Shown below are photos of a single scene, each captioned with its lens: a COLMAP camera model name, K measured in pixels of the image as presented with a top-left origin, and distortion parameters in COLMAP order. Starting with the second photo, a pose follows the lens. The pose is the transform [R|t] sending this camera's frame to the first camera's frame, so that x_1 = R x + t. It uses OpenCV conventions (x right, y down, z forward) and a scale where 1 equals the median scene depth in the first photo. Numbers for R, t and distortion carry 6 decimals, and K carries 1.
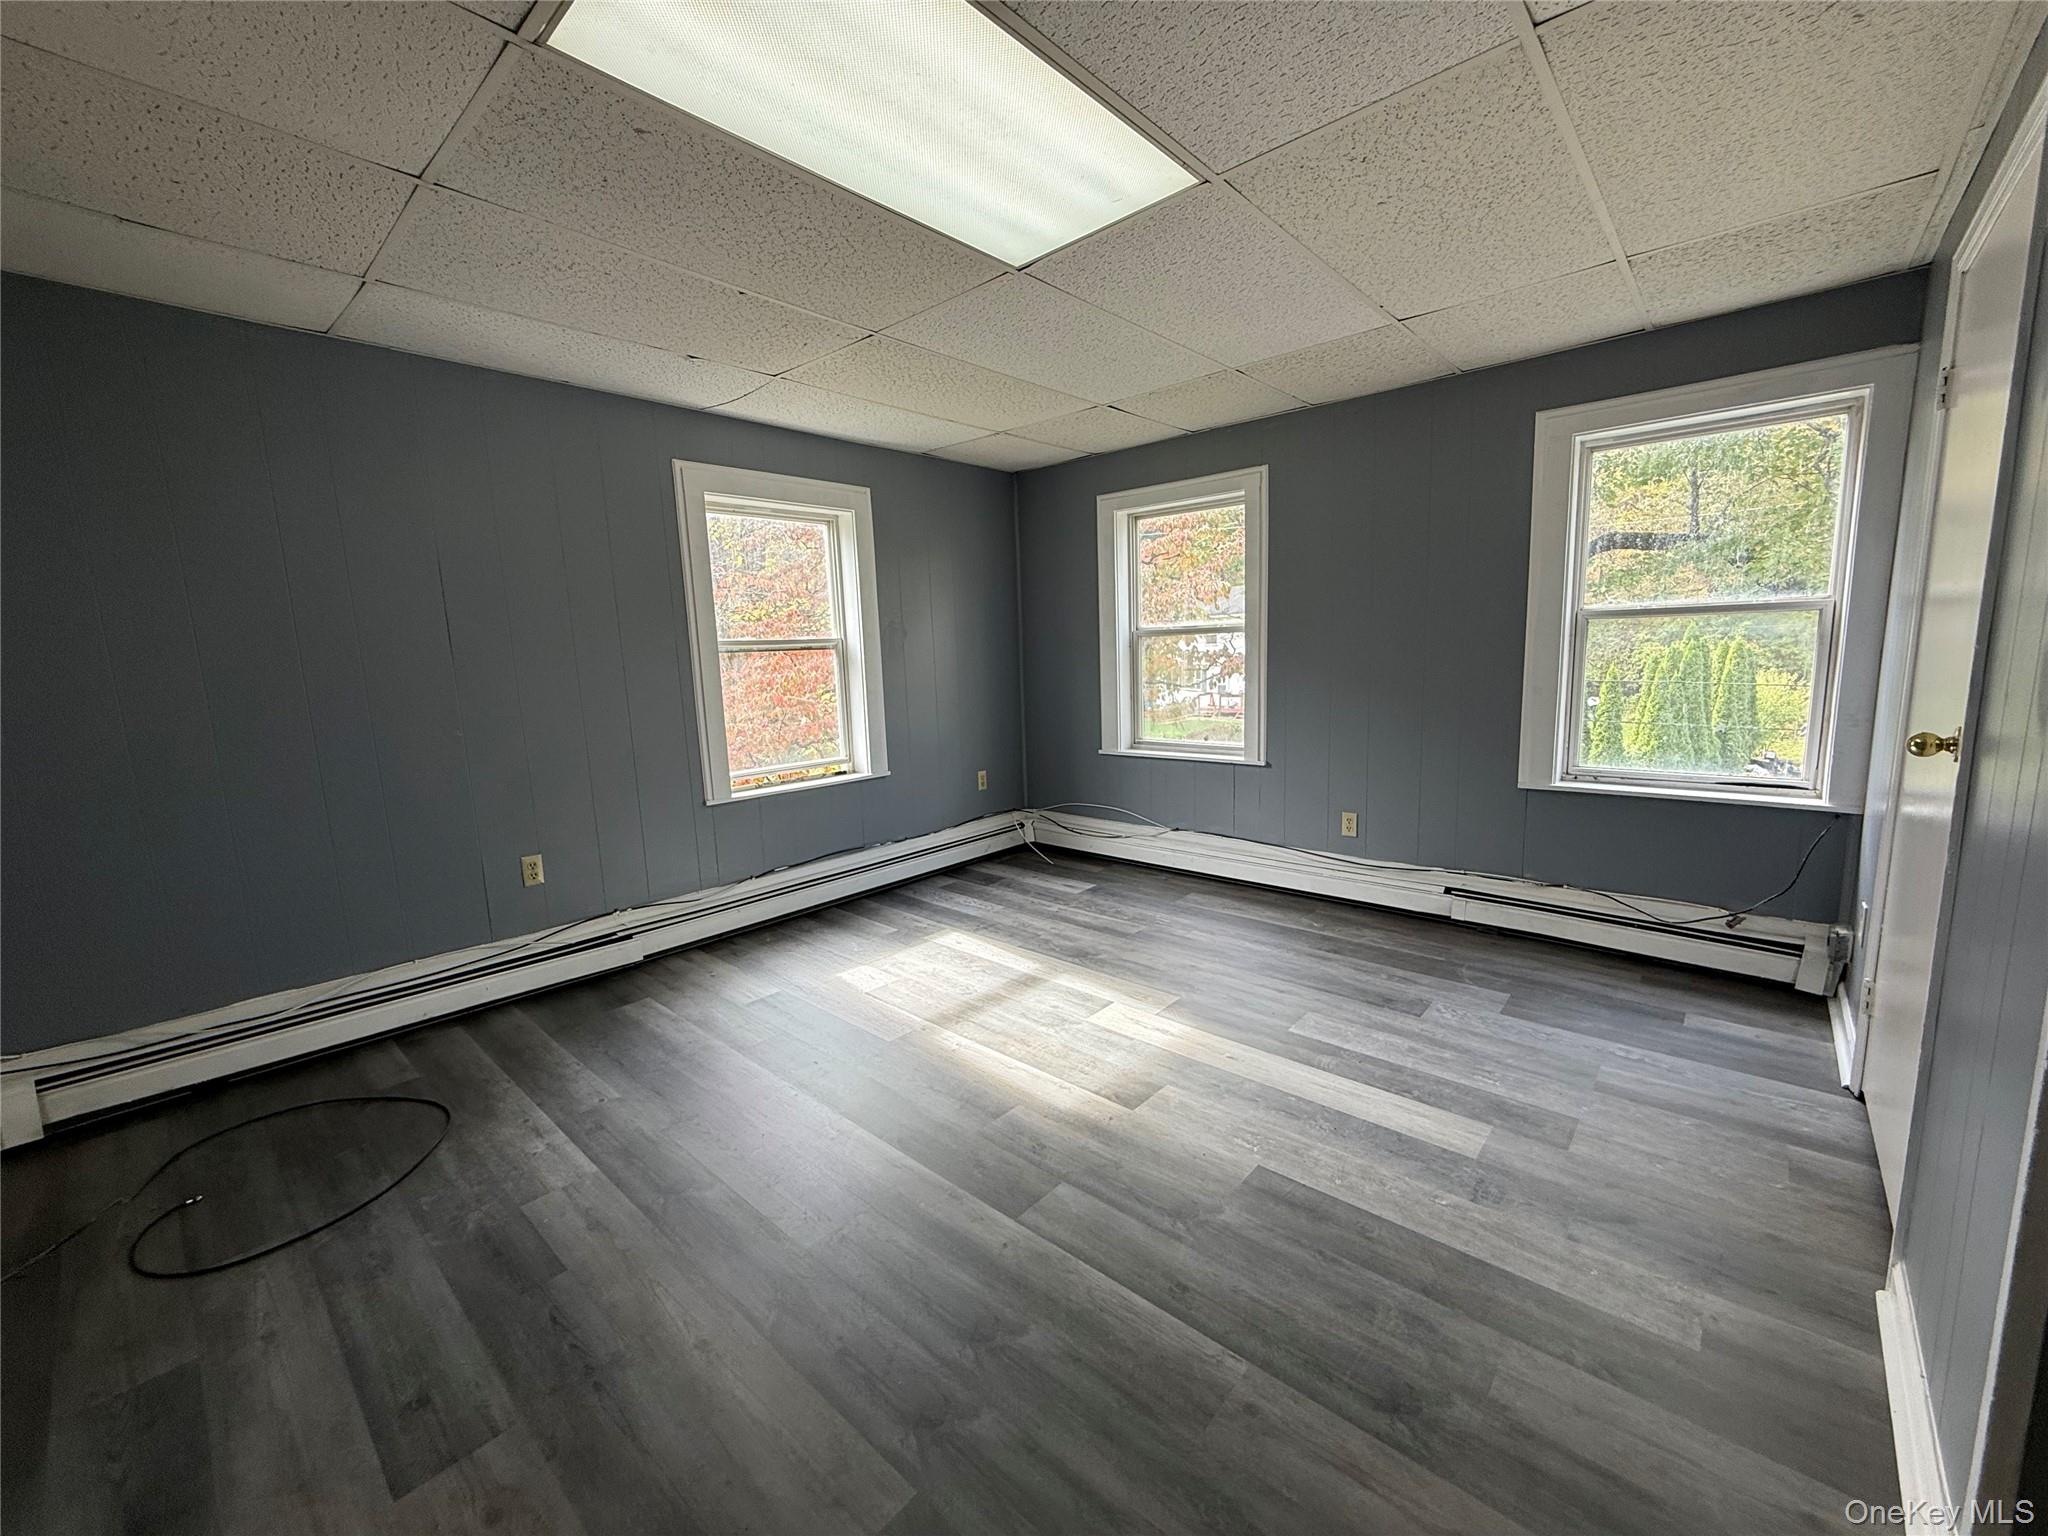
lens RADIAL K [[811.5, 0, 1020.3], [0, 811.5, 770.0], [0, 0, 1]] dist [-0.001373, -0.000826]
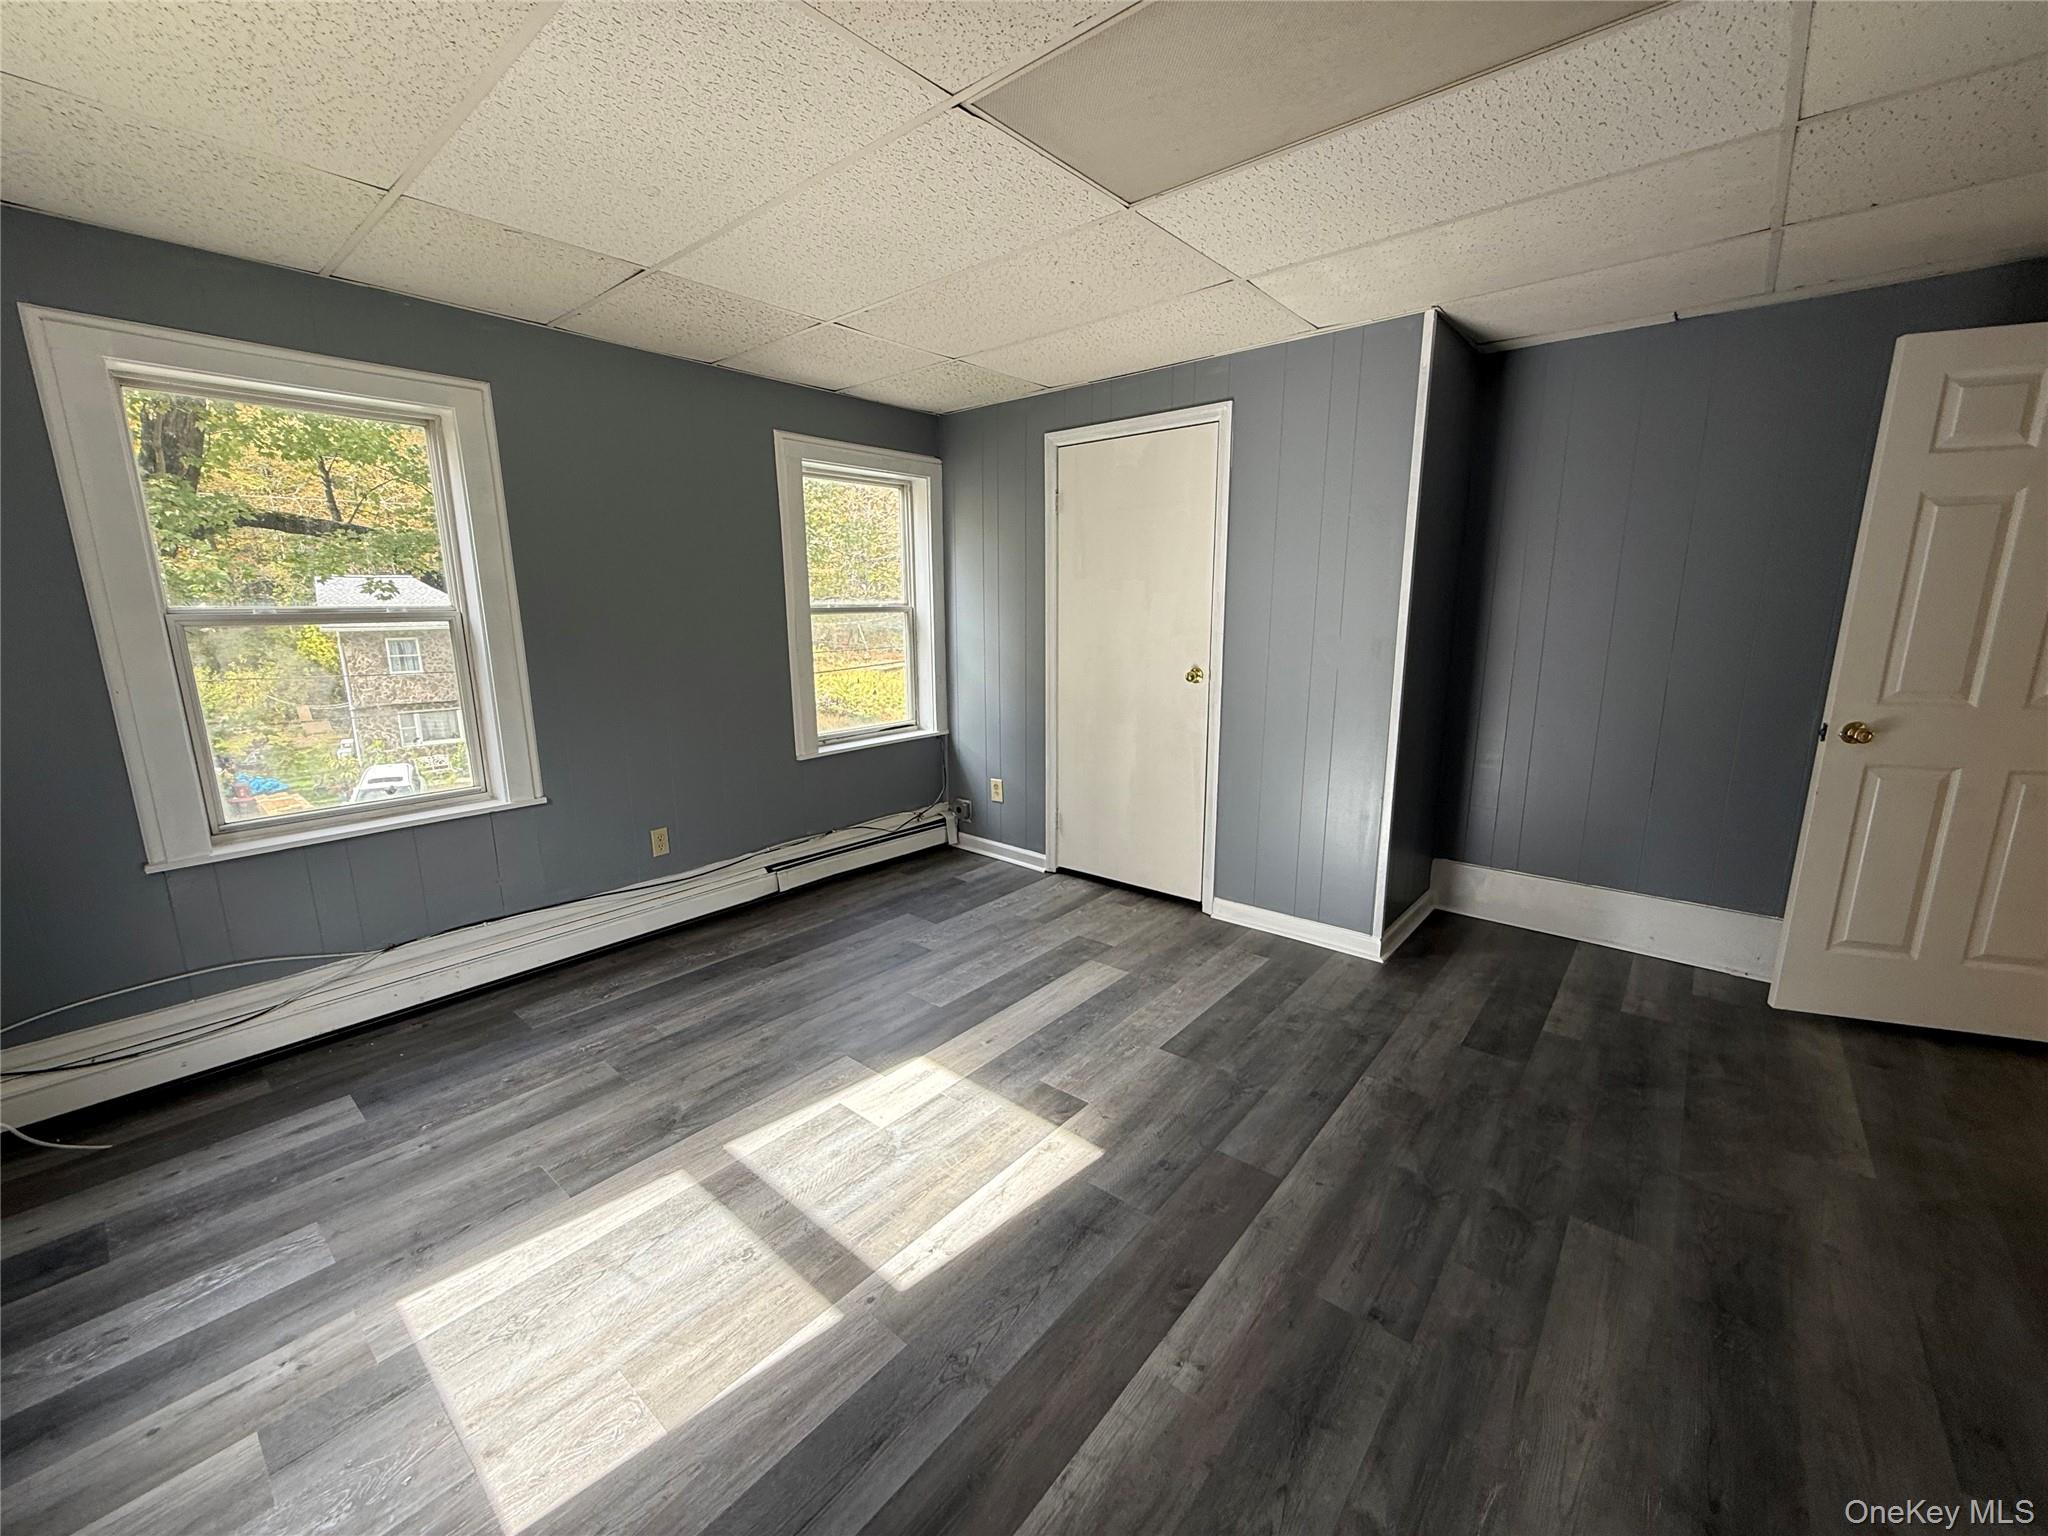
lens RADIAL K [[811.5, 0, 1020.3], [0, 811.5, 770.0], [0, 0, 1]] dist [-0.001373, -0.000826]
pose [[-0.023243, -0.170570, 0.985071, -0.523024], [0.162789, 0.971541, 0.172068, -0.110603], [-0.986387, 0.164358, 0.005185, 0.686533]]
